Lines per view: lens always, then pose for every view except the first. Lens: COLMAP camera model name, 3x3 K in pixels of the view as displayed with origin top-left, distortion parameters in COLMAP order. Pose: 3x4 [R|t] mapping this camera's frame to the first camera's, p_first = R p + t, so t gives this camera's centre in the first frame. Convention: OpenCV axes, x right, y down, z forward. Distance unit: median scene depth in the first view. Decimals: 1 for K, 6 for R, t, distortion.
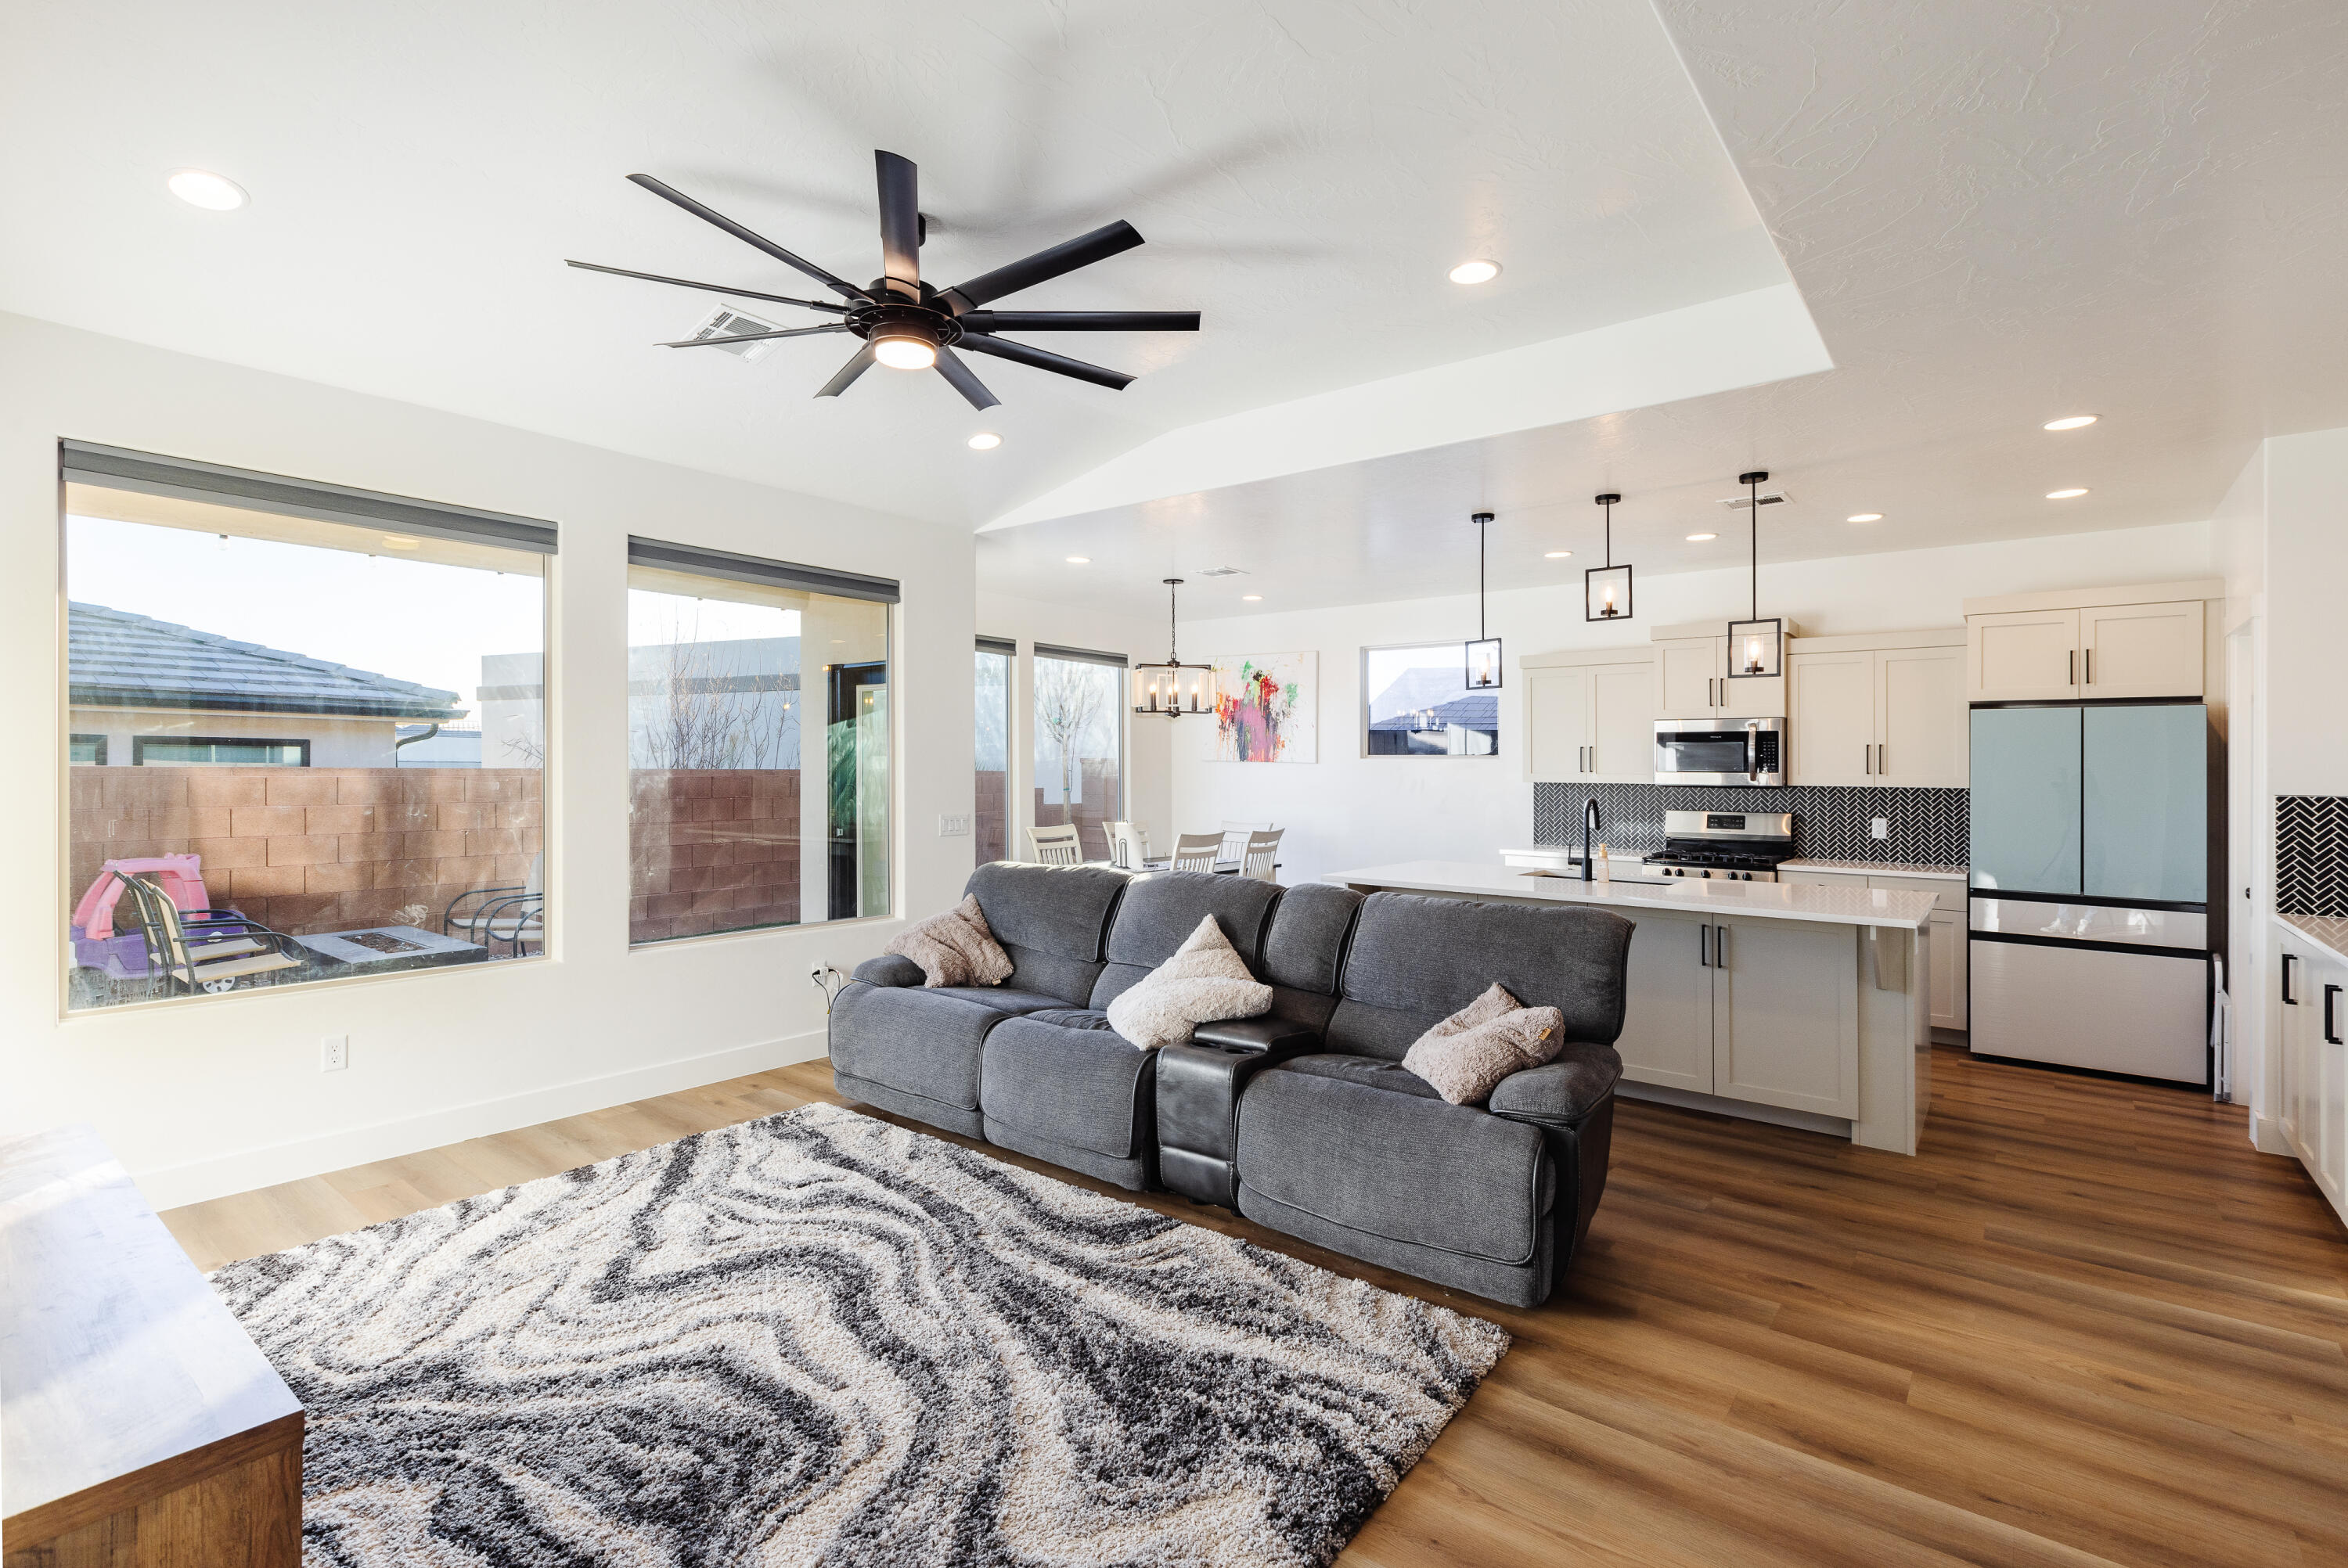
lens RADIAL K [[1127.5, 0, 1245.8], [0, 1127.5, 750.2], [0, 0, 1]] dist [-0.000534, -0.000604]
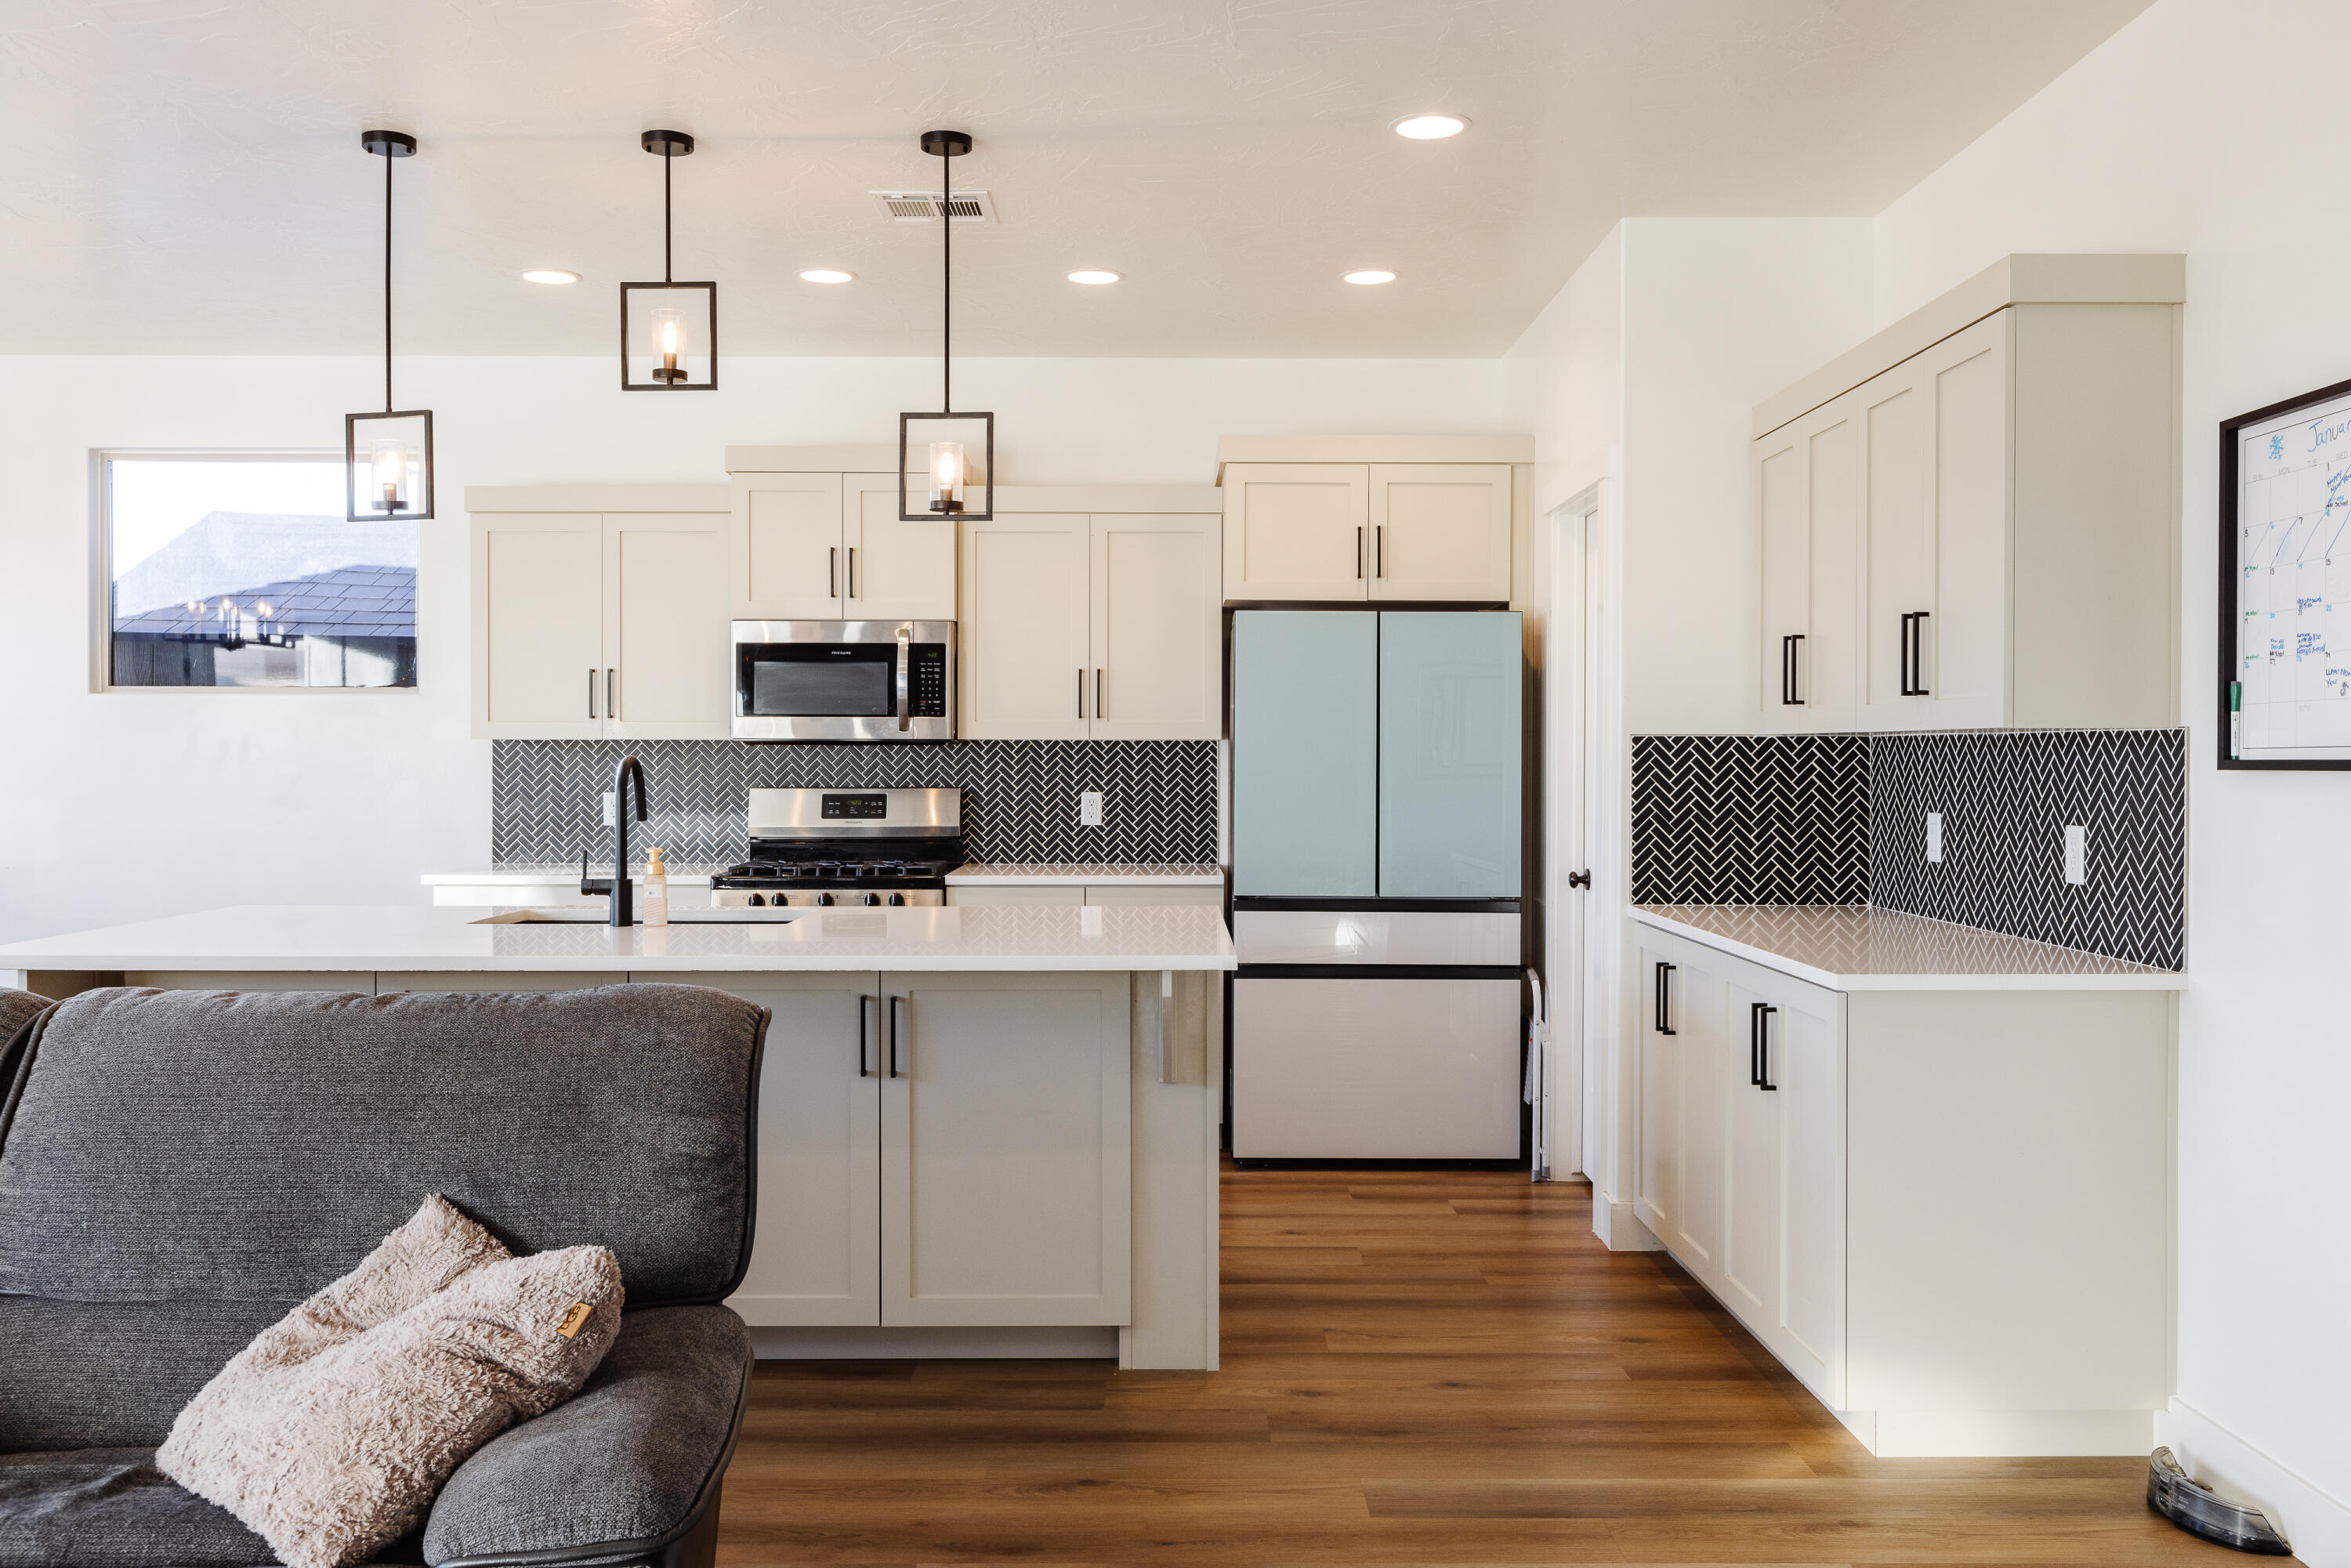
lens RADIAL K [[1810.8, 0, 1270.8], [0, 1810.8, 731.3], [0, 0, 1]] dist [0.000244, 0.000247]
pose [[0.786091, -0.000977, 0.618110, 0.041960], [-0.004411, 0.999964, 0.007192, 0.026430], [-0.618095, -0.008380, 0.786059, 0.223717]]
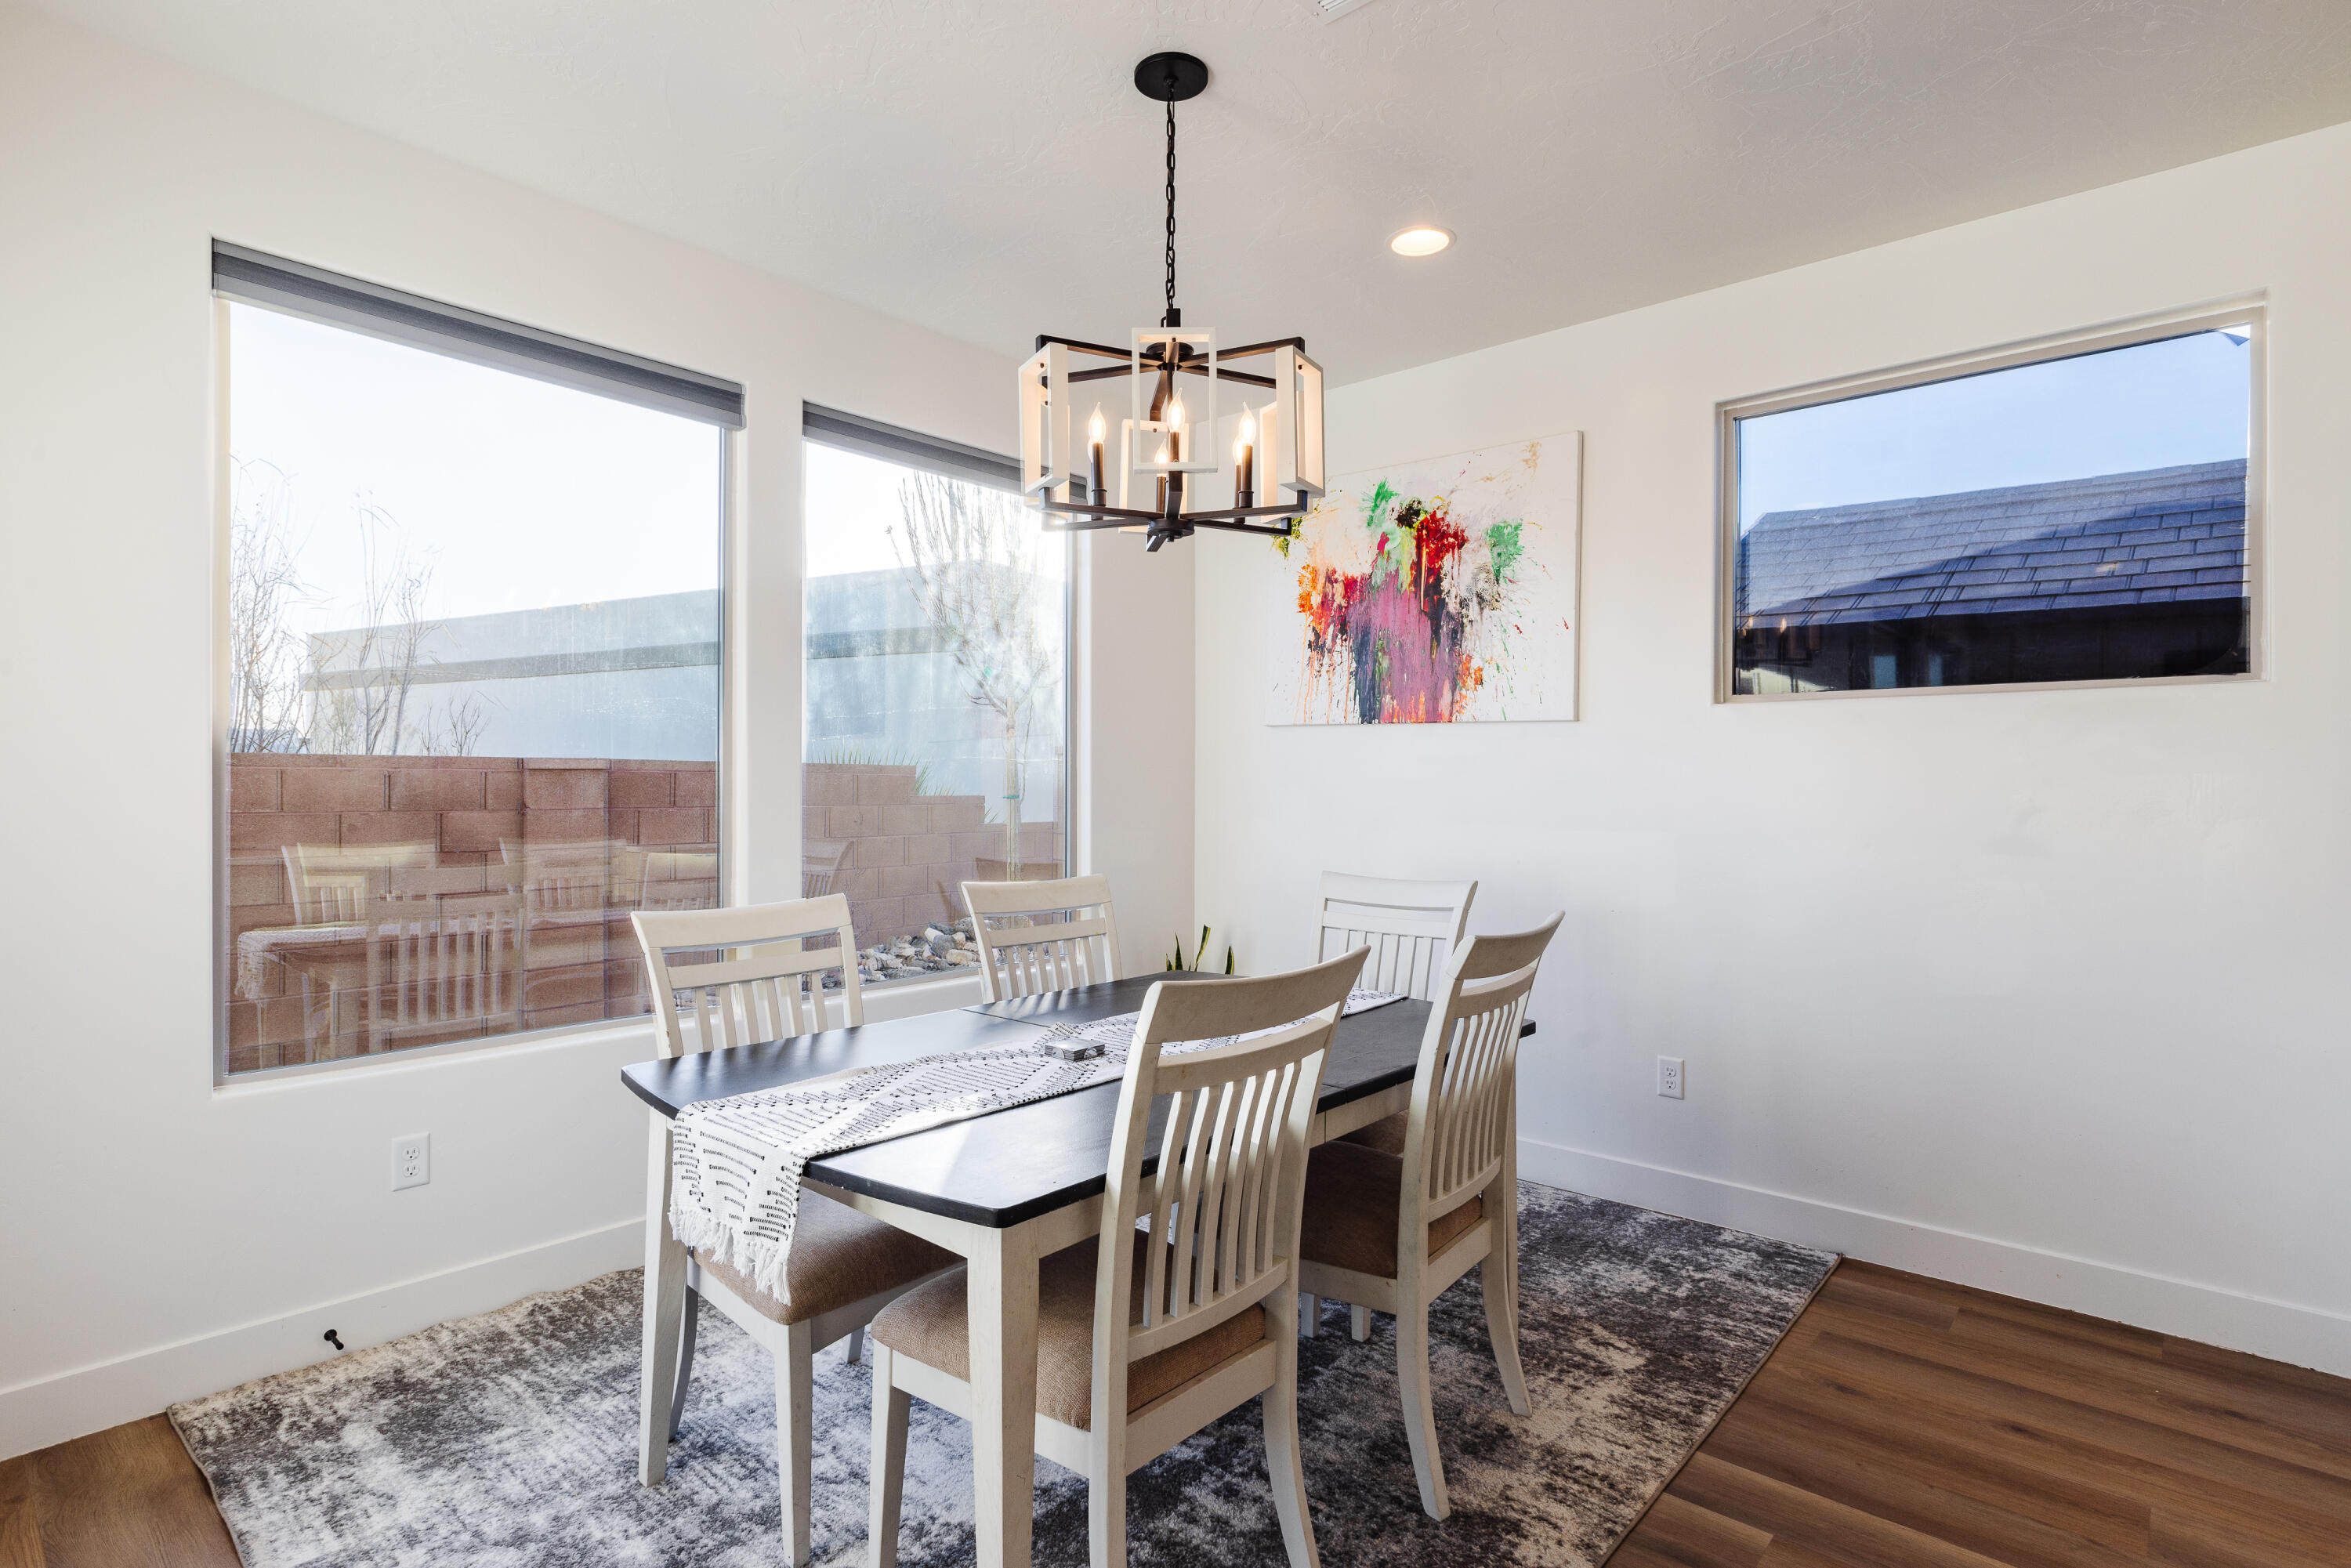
lens RADIAL K [[1206.2, 0, 1242.8], [0, 1206.2, 771.0], [0, 0, 1]] dist [-0.000062, 0.000119]
pose [[0.997413, -0.007709, -0.071473, -0.034415], [0.008738, 0.999862, 0.014101, 0.037618], [0.071355, -0.014689, 0.997343, 1.001833]]
